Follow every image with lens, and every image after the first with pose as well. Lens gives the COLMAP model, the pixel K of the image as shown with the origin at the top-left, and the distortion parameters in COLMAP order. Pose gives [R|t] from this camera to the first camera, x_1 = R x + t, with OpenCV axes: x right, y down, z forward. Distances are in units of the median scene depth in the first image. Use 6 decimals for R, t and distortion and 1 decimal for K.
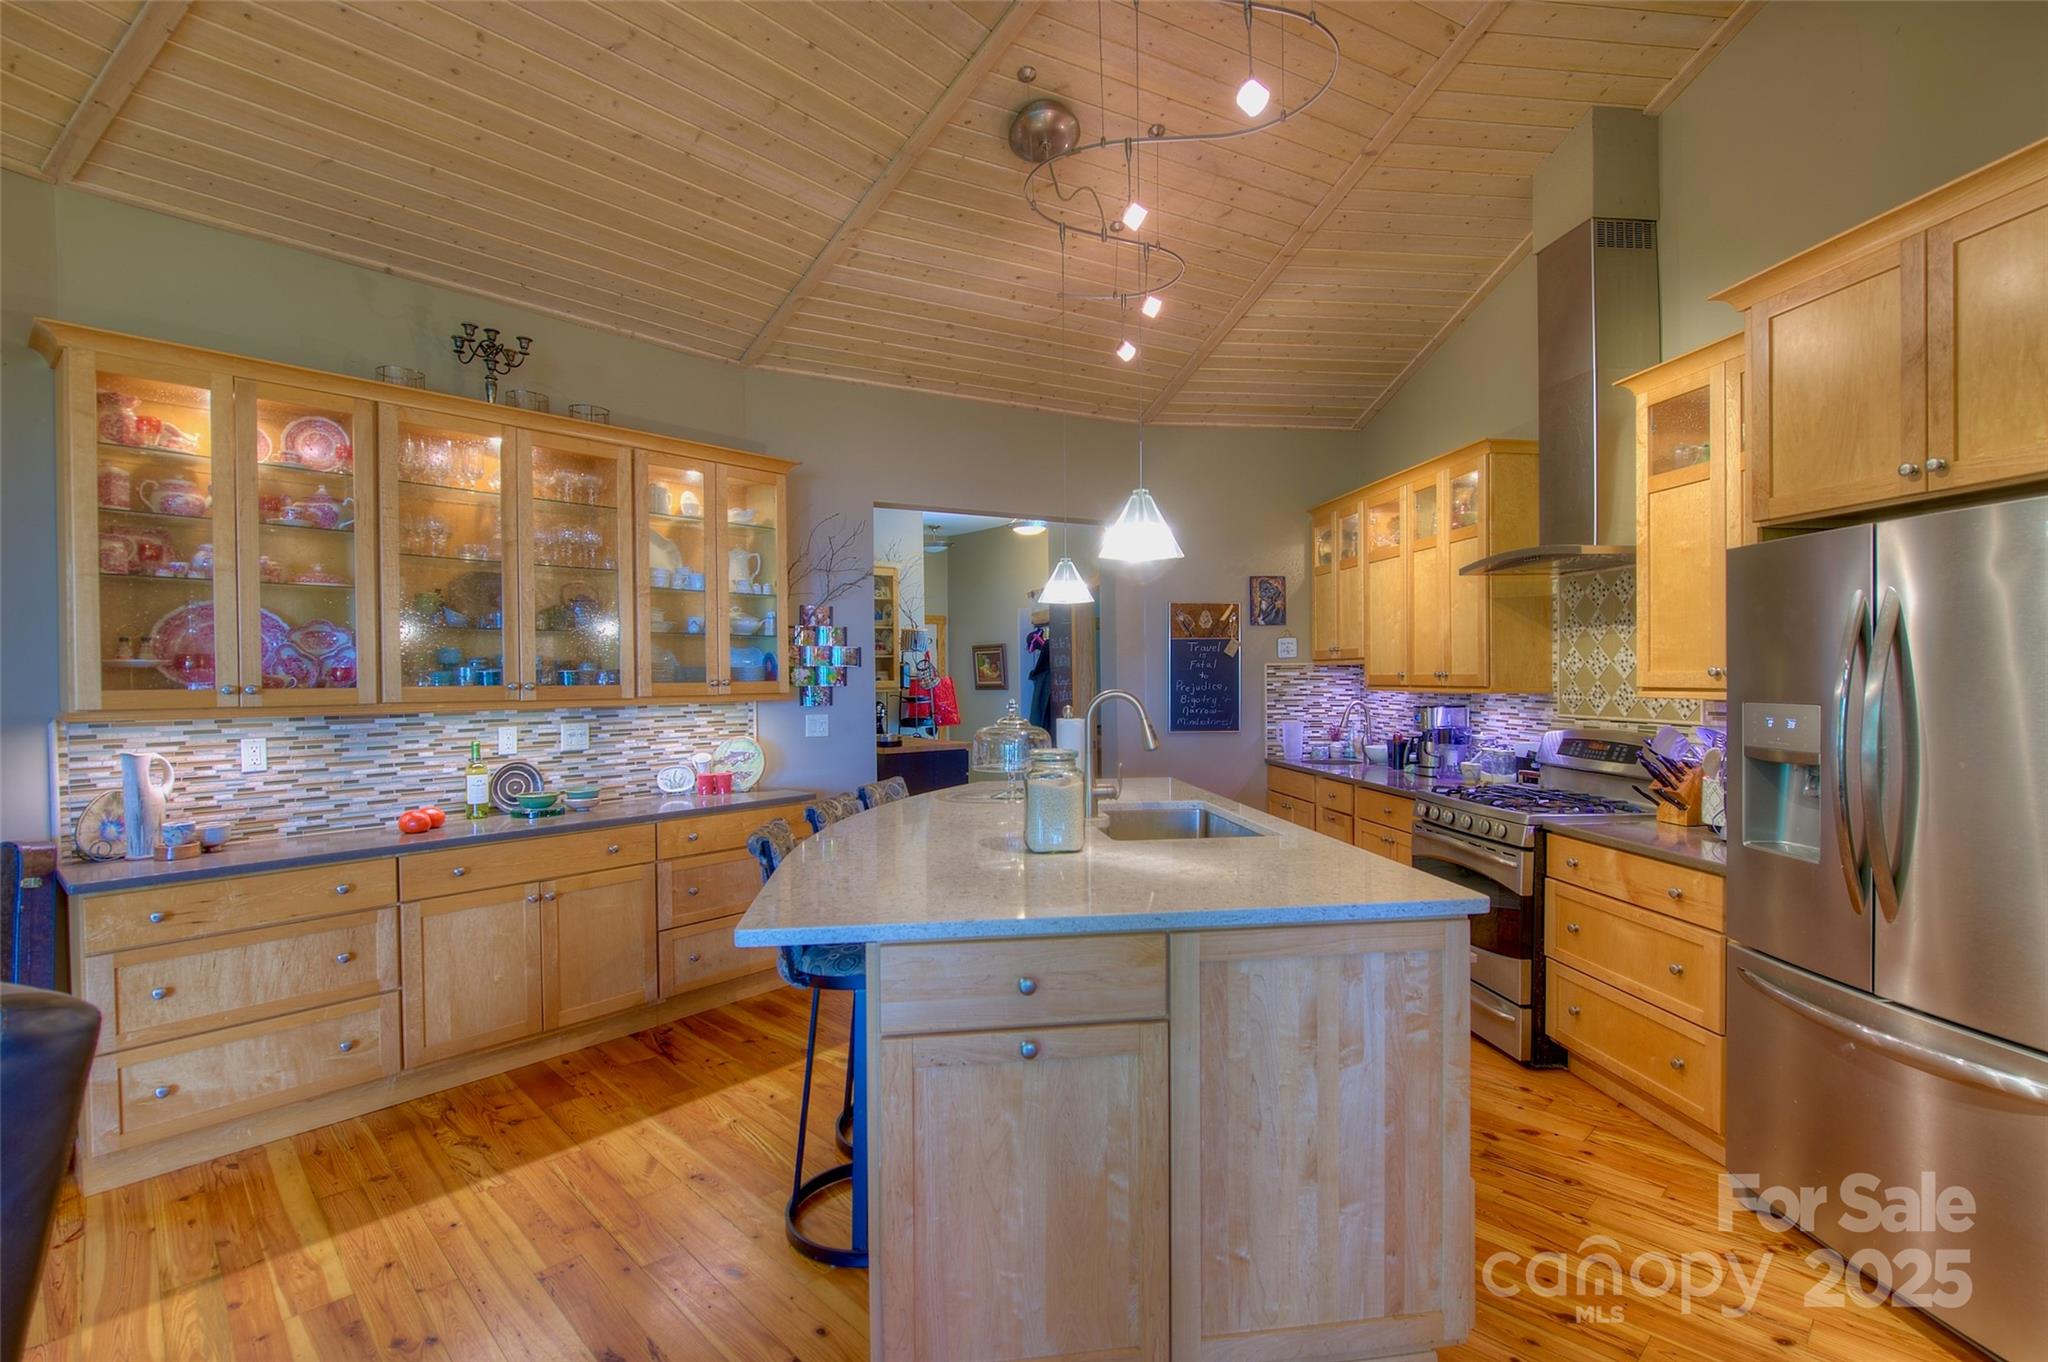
lens RADIAL K [[945.3, 0, 1028.9], [0, 945.3, 687.3], [0, 0, 1]] dist [-0.004791, -0.003301]
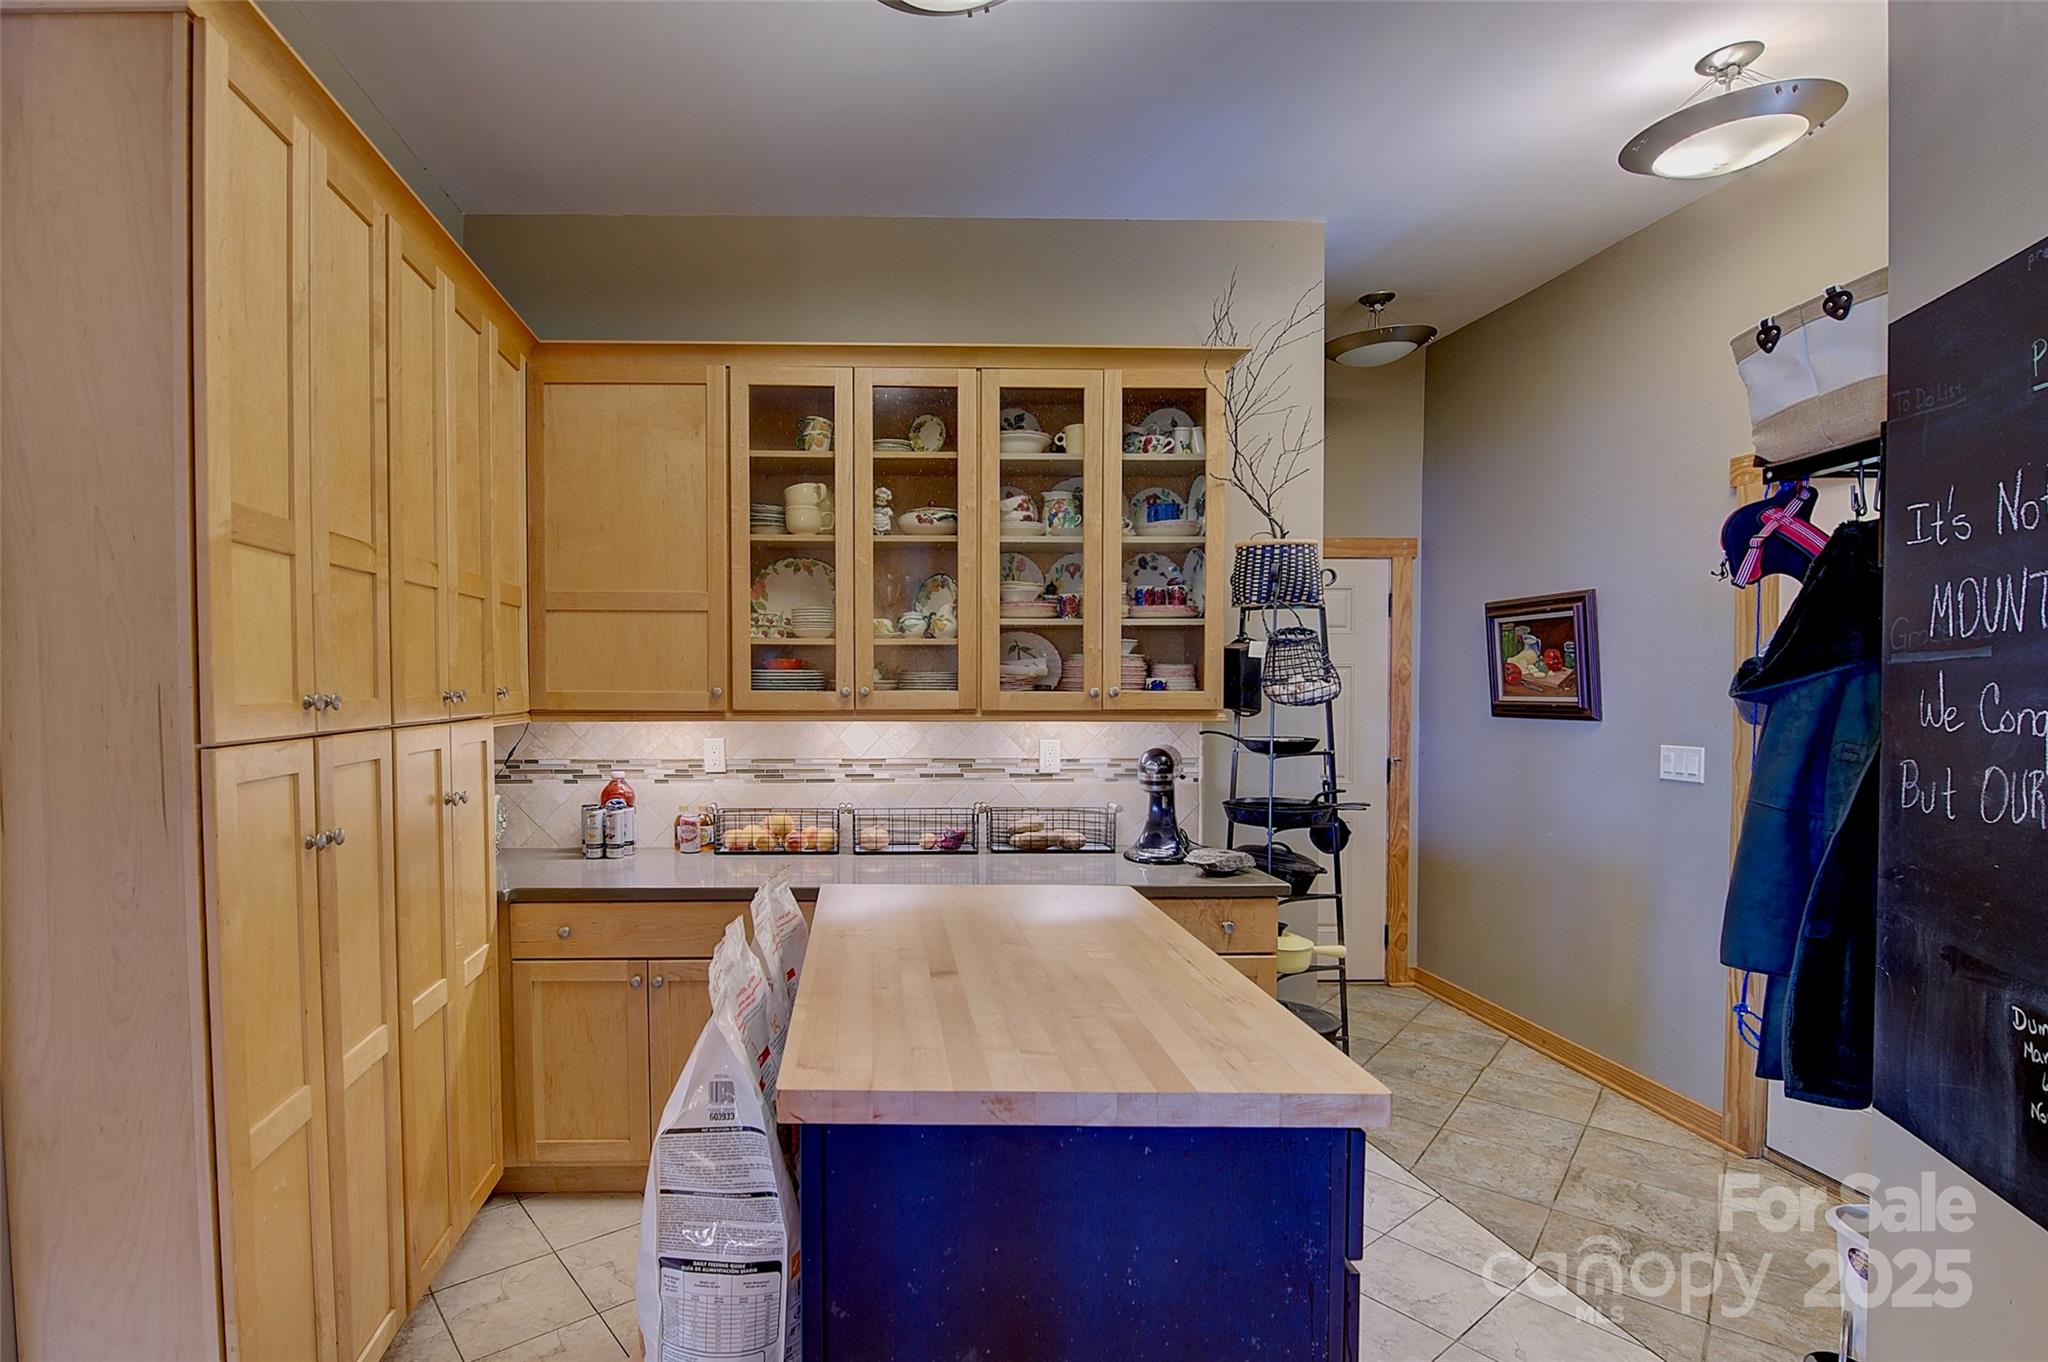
lens RADIAL K [[977.3, 0, 868.0], [0, 977.3, 699.2], [0, 0, 1]] dist [0.002691, -0.000205]
pose [[0.798307, 0.024992, -0.601731, -0.054282], [-0.017456, 0.999679, 0.018362, -0.019931], [0.601997, -0.004155, 0.798487, 1.442880]]
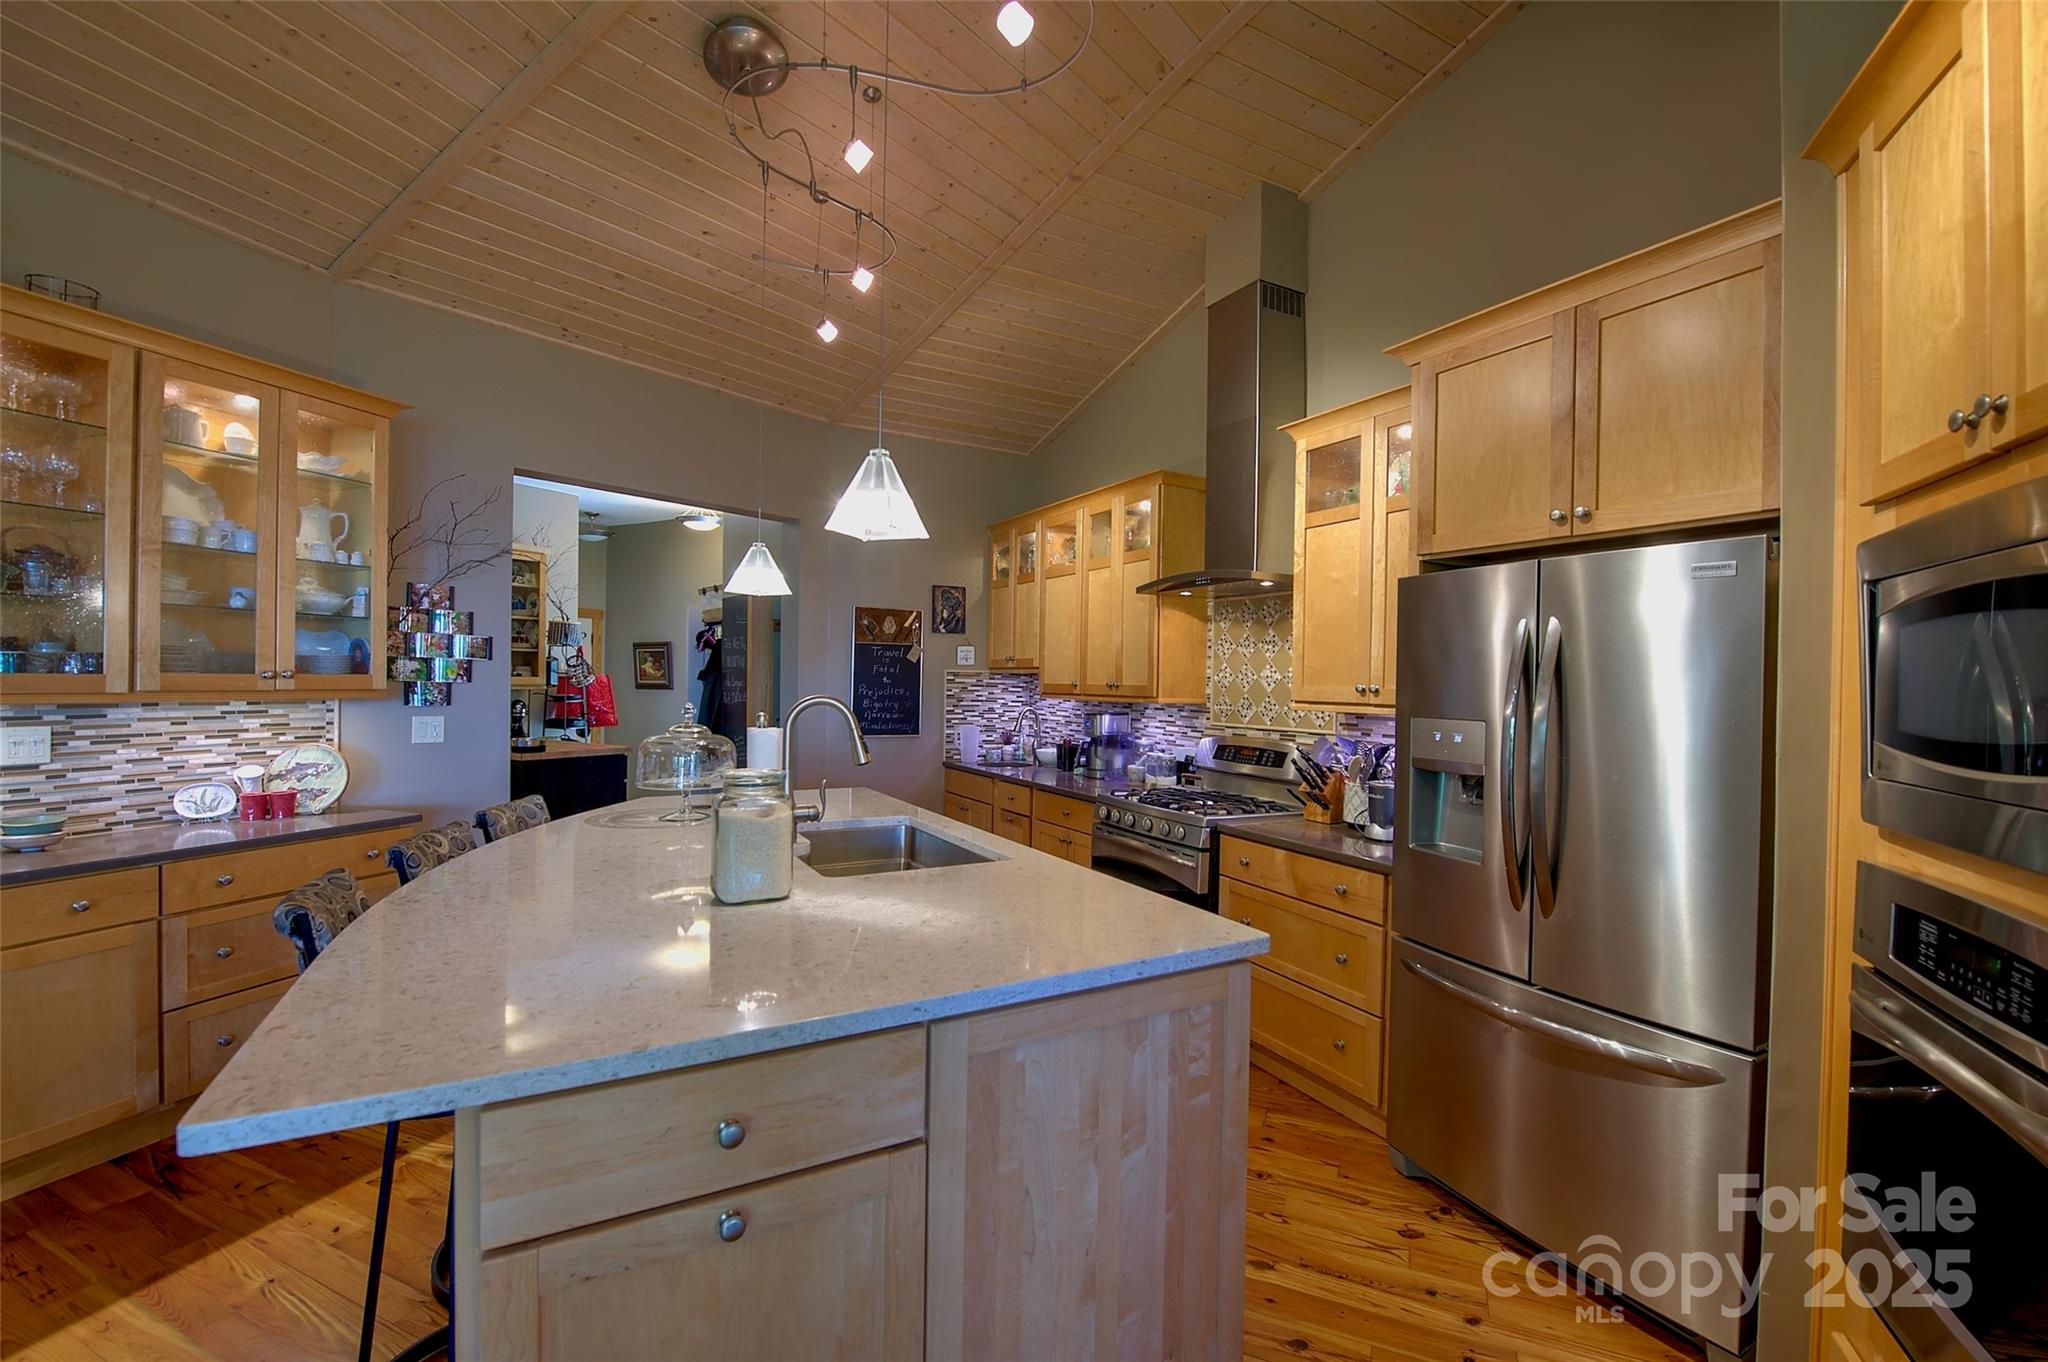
lens RADIAL K [[846.9, 0, 1031.1], [0, 846.9, 685.9], [0, 0, 1]] dist [-0.013843, -0.002775]
pose [[0.926840, 0.021830, 0.374821, -0.016614], [-0.019952, 0.999761, -0.008891, -0.002242], [-0.374926, 0.000762, 0.927054, 0.167111]]
